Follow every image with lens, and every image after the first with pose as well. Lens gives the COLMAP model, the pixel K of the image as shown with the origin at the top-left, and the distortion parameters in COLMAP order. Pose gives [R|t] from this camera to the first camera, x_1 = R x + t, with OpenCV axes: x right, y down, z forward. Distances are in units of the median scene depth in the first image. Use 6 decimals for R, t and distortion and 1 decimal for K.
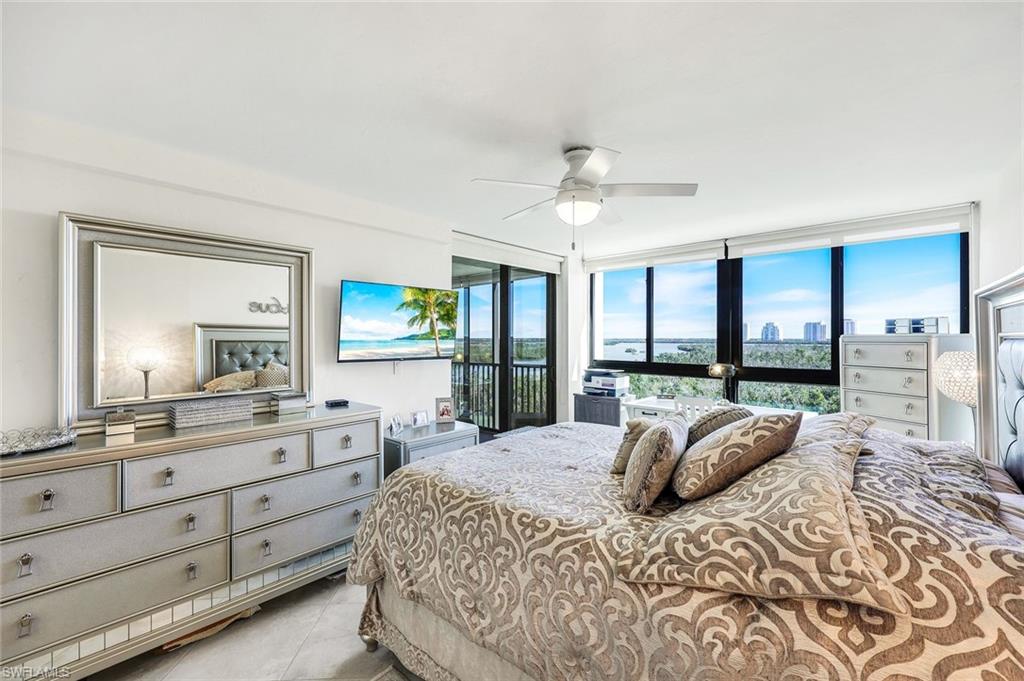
lens RADIAL K [[417.6, 0, 515.0], [0, 417.6, 339.0], [0, 0, 1]] dist [0.001318, -0.000325]
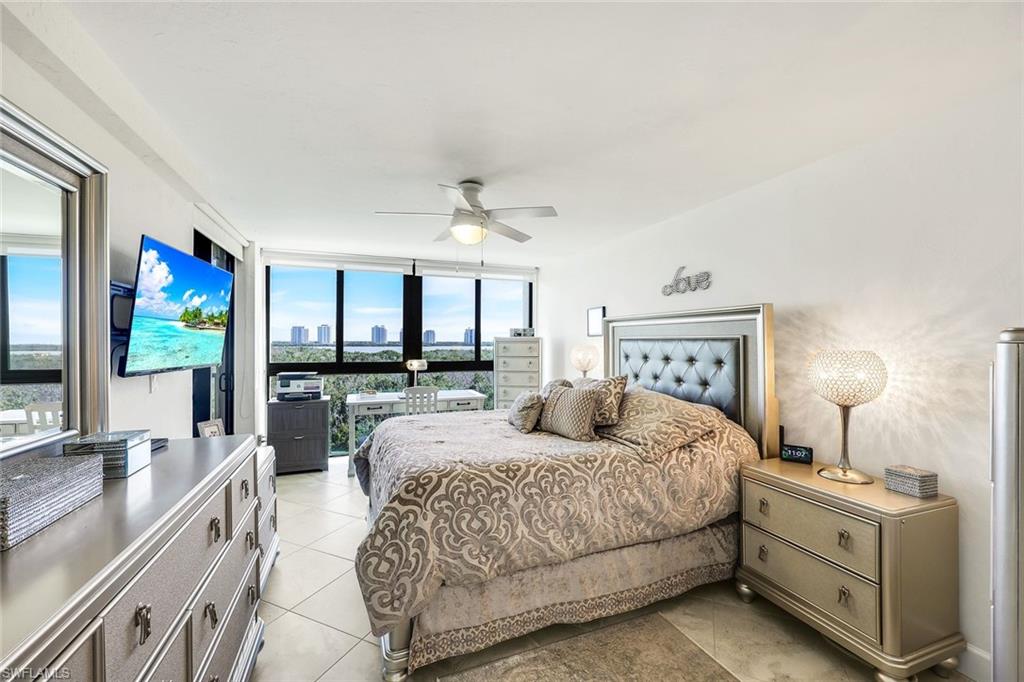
lens RADIAL K [[417.6, 0, 509.8], [0, 417.6, 340.8], [0, 0, 1]] dist [0.001318, -0.000325]
pose [[0.458290, 0.001211, 0.888802, -0.507477], [0.000230, 0.999999, -0.001481, 0.004713], [-0.888802, 0.000883, 0.458290, 0.196439]]
